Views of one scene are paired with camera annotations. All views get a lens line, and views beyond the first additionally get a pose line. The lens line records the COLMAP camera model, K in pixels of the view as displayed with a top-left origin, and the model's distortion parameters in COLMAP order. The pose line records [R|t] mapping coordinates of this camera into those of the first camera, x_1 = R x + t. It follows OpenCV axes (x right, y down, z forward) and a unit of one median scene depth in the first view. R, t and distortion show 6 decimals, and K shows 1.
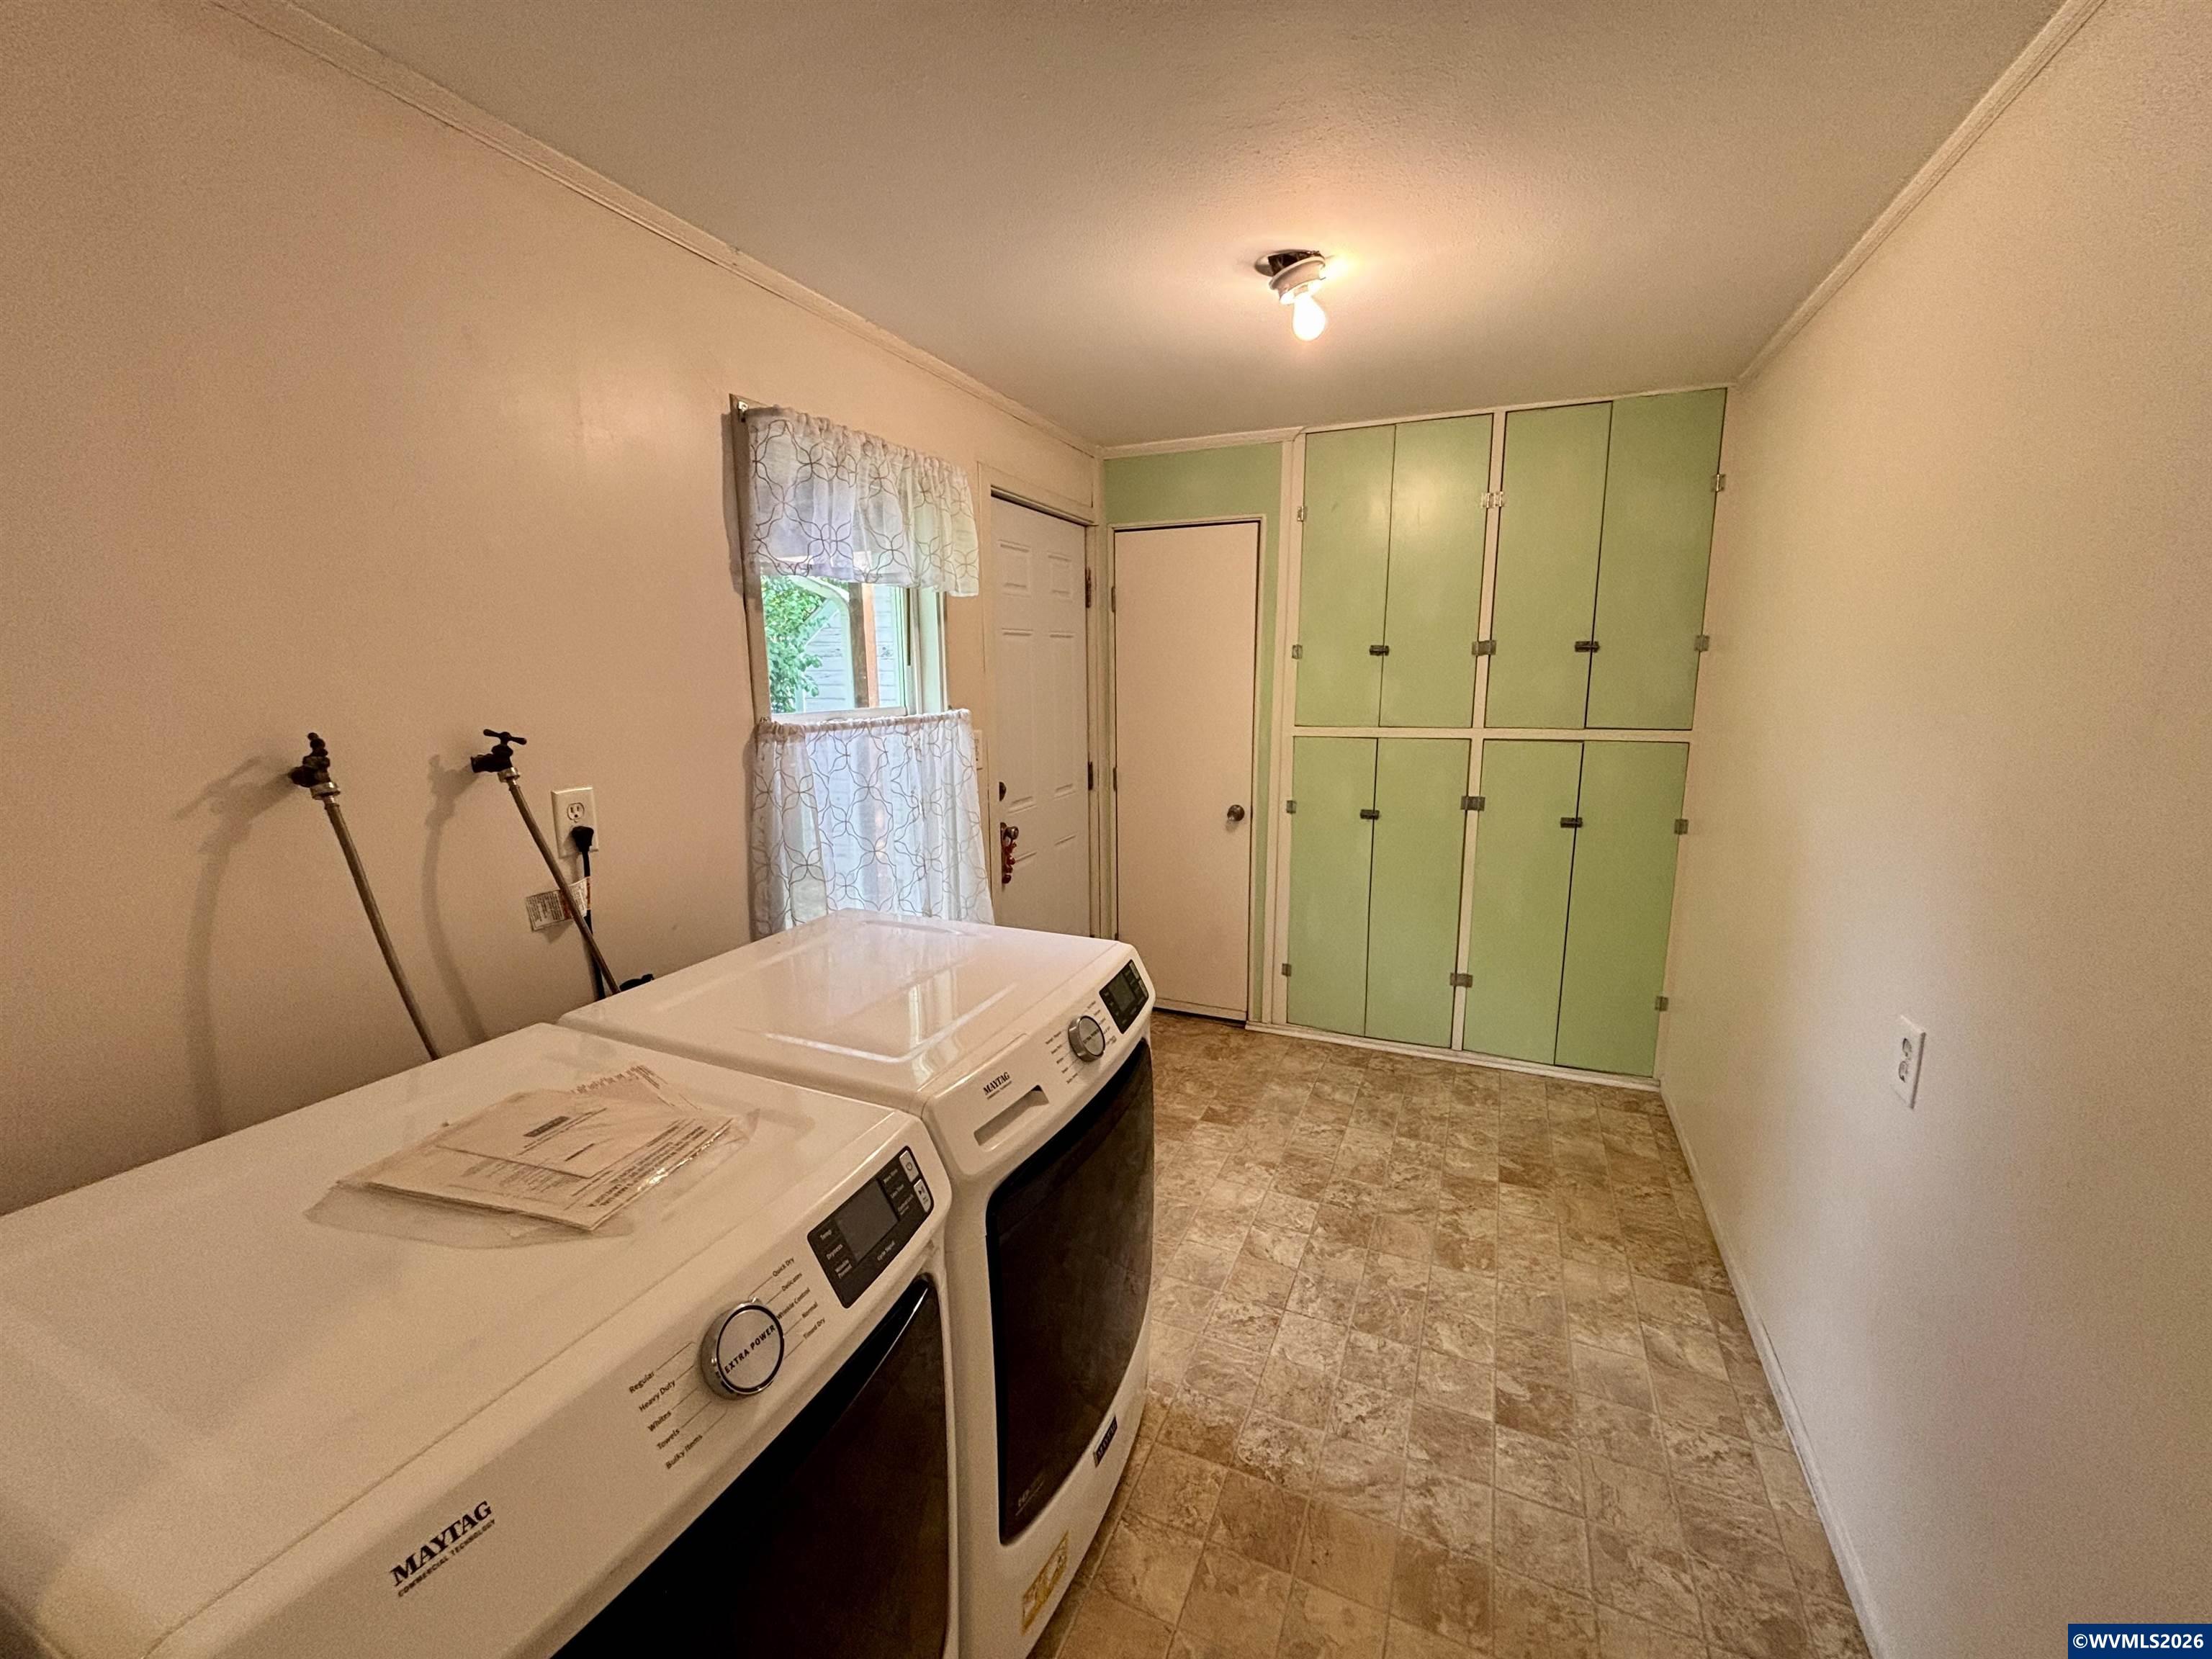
lens RADIAL K [[883.8, 0, 1110.5], [0, 883.8, 824.0], [0, 0, 1]] dist [-0.003084, 0.000738]
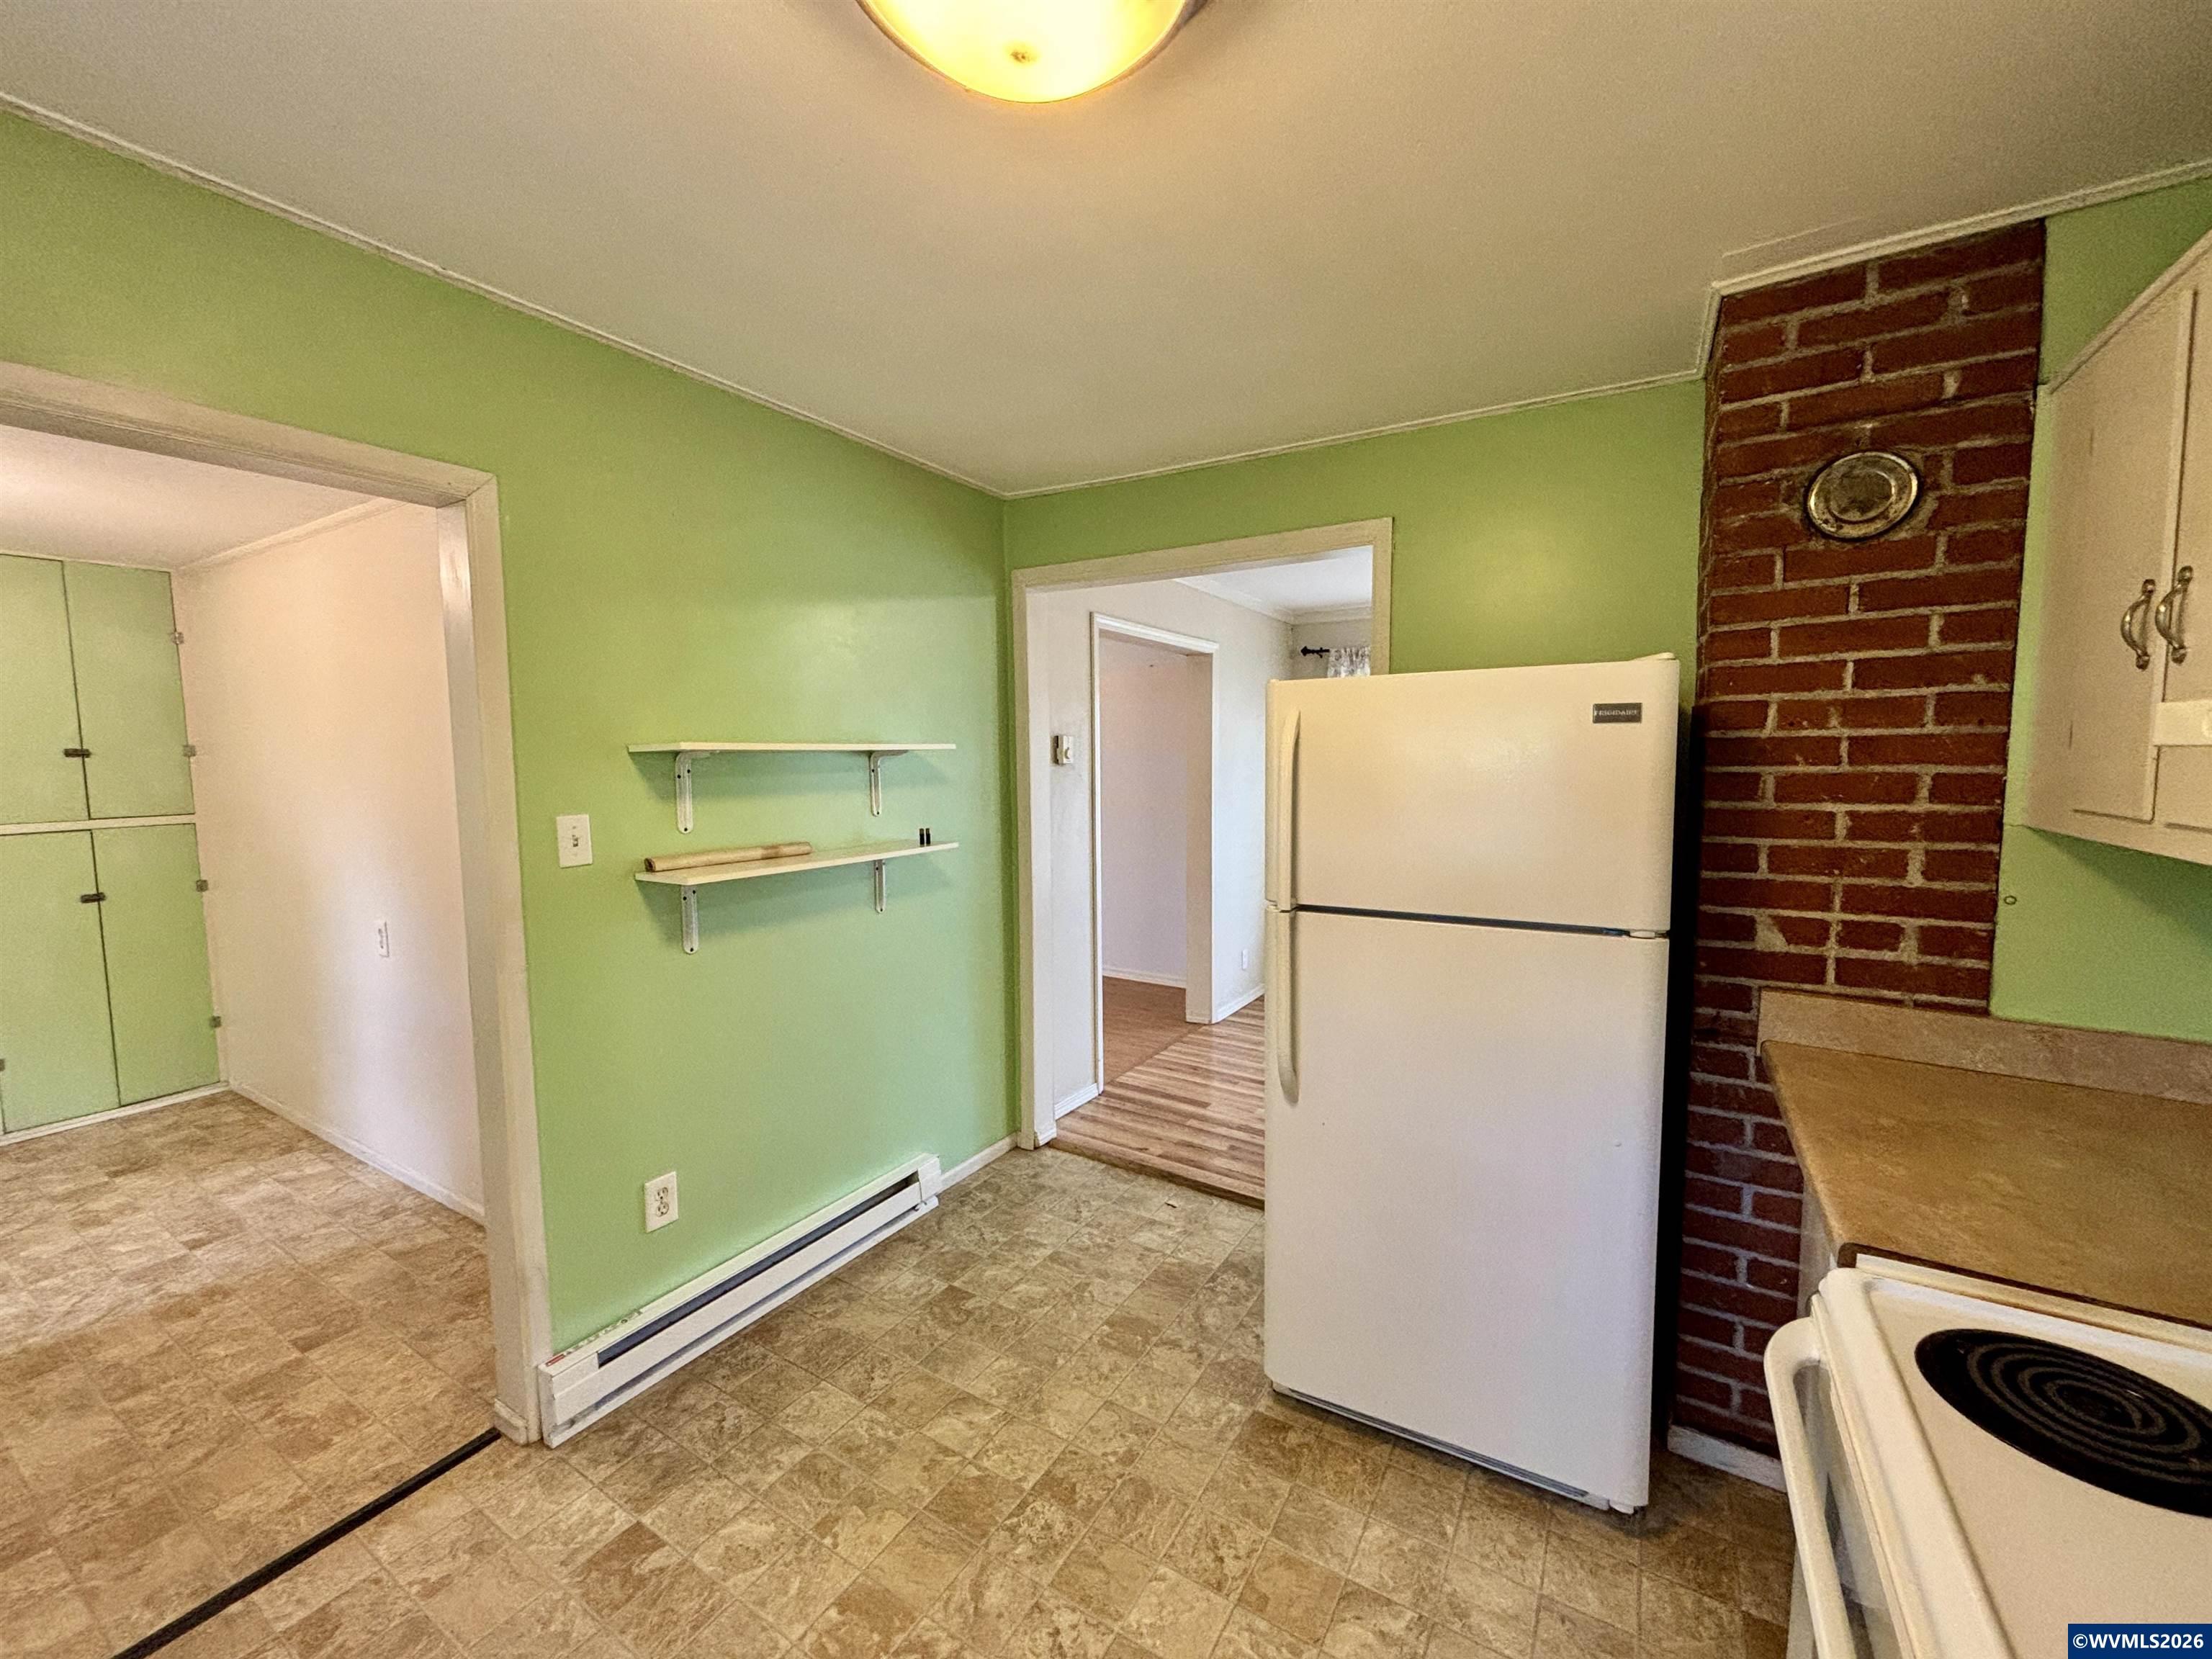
lens RADIAL K [[891.8, 0, 1119.8], [0, 891.8, 826.3], [0, 0, 1]] dist [0.012115, -0.004022]
pose [[0.134543, -0.078363, 0.987804, -0.783897], [0.184417, 0.981432, 0.052739, 0.154033], [-0.973596, 0.175072, 0.146496, -0.882349]]
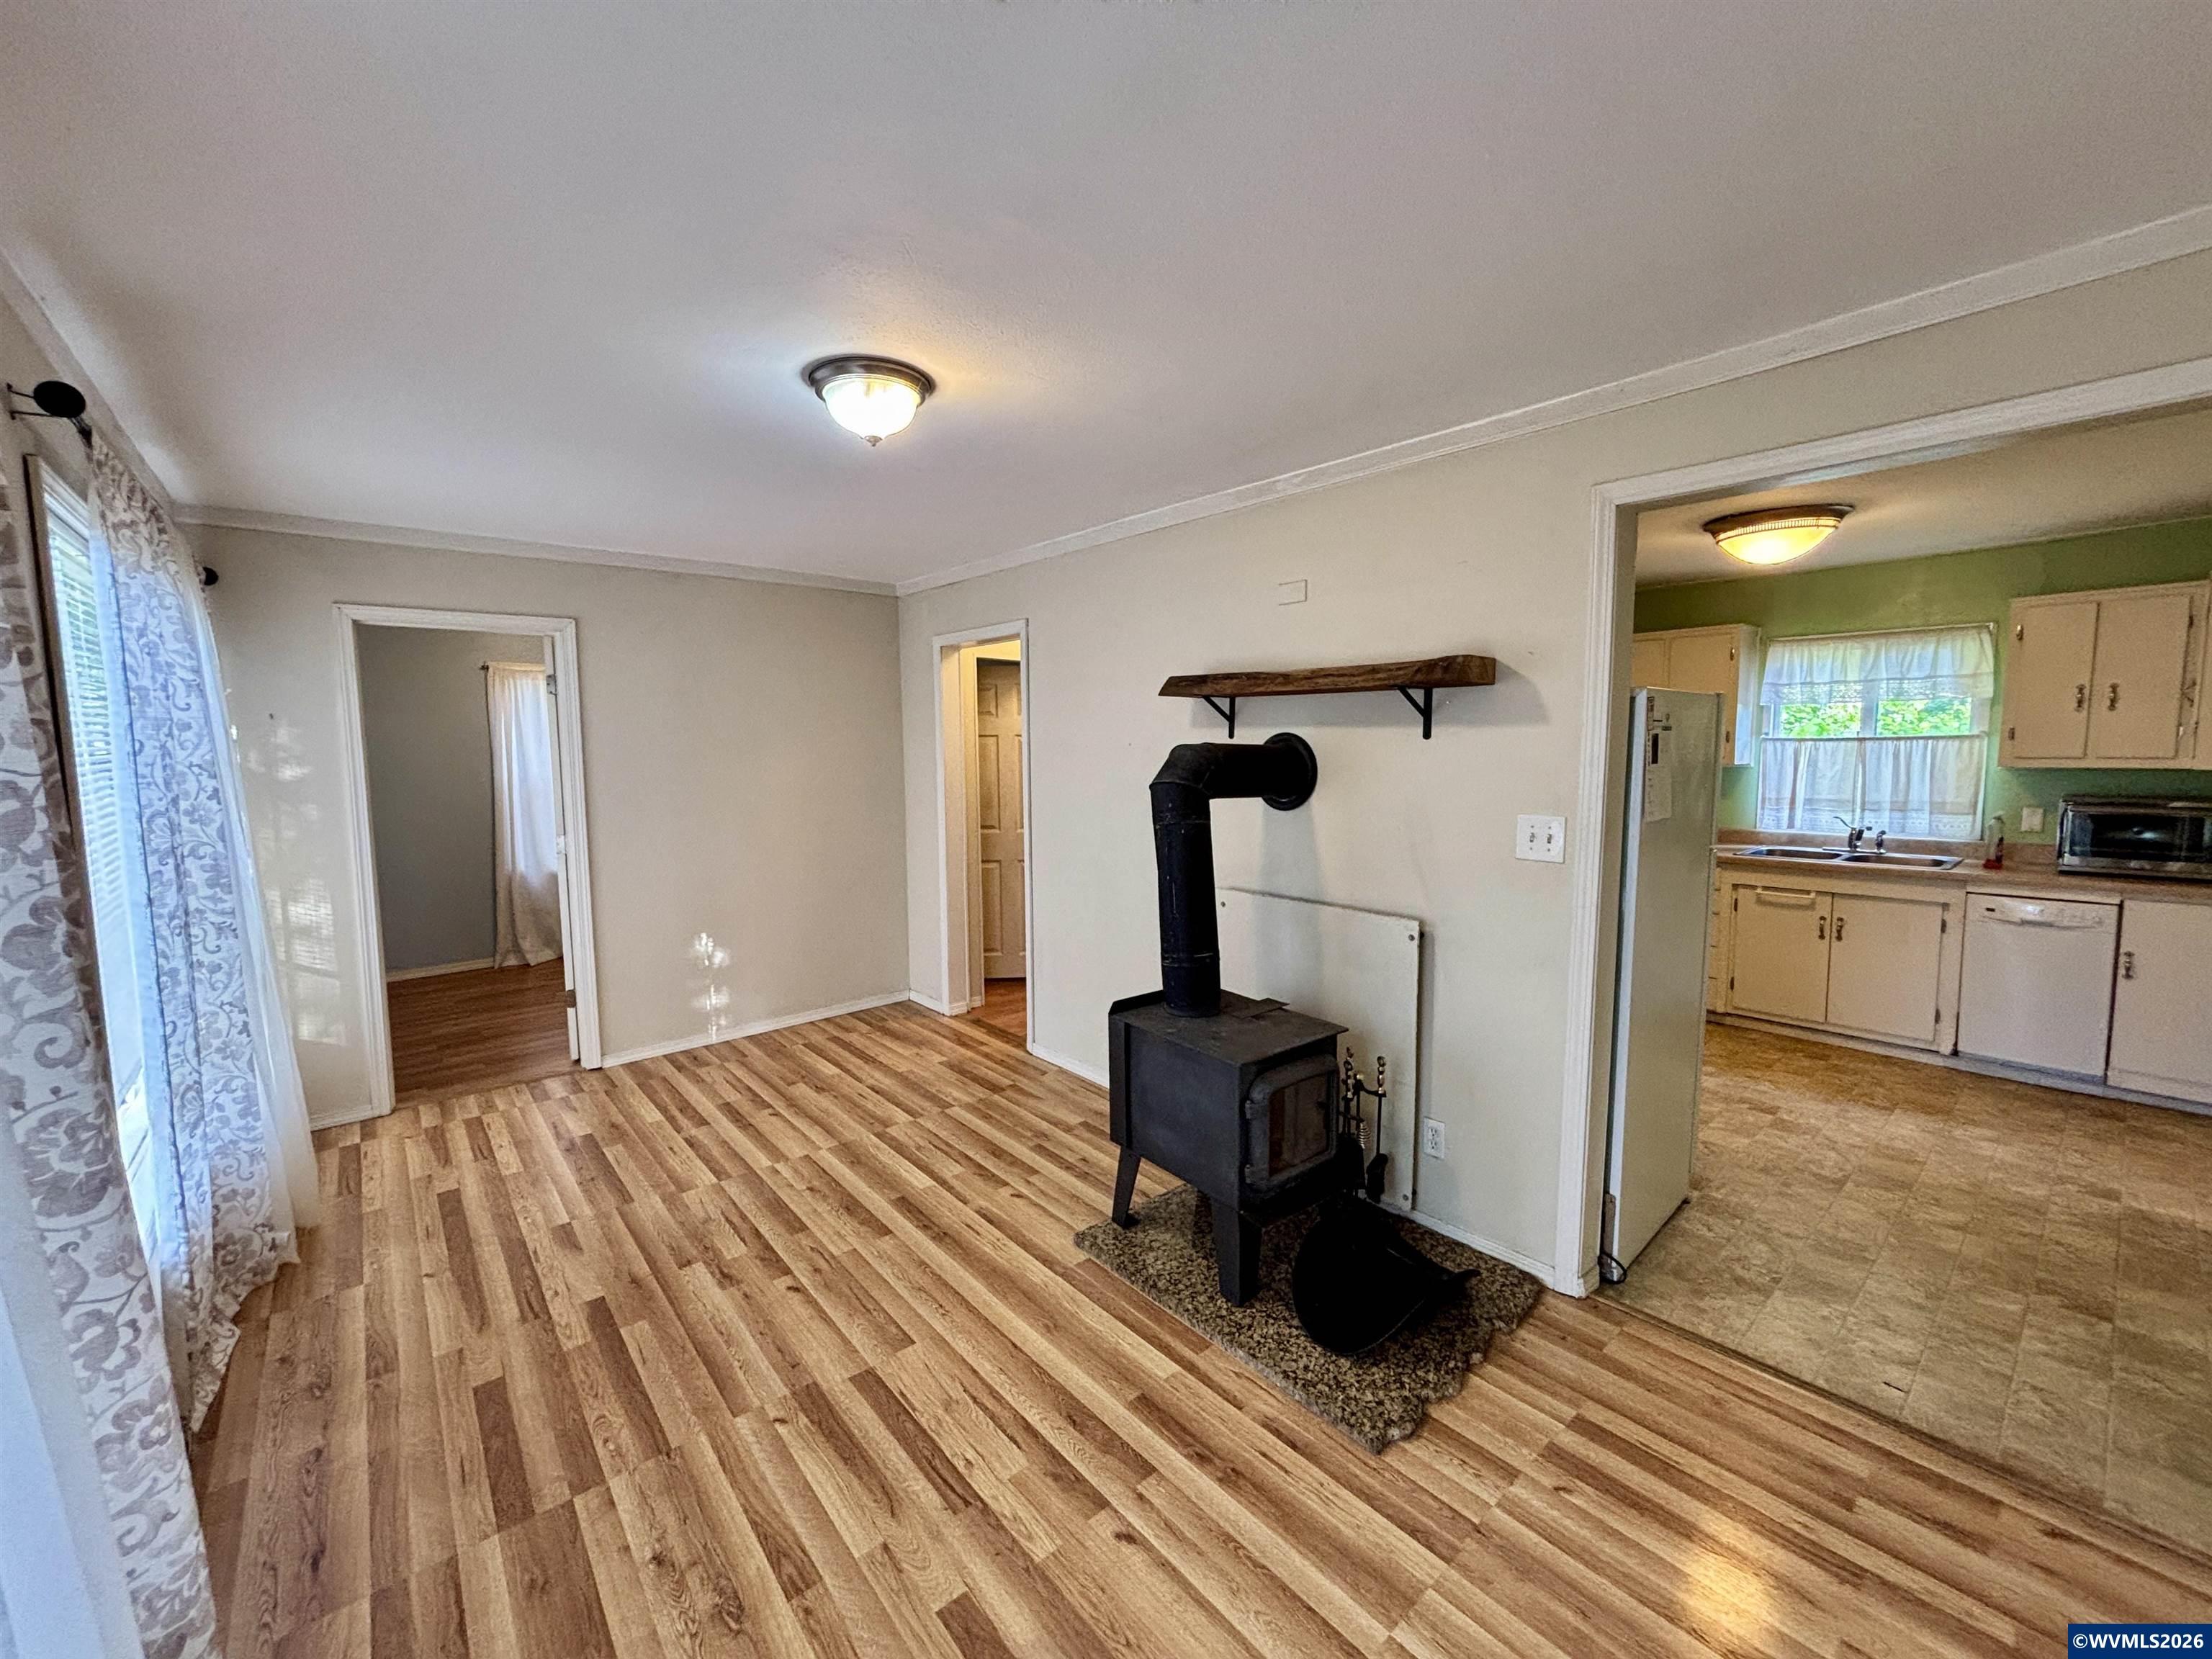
lens RADIAL K [[897.4, 0, 1110.5], [0, 897.4, 824.3], [0, 0, 1]] dist [0.006817, 0.000139]
pose [[-0.430965, 0.093927, -0.897467, 2.119312], [-0.151710, 0.972869, 0.174669, 0.177147], [0.889524, 0.211431, -0.405023, -1.185640]]
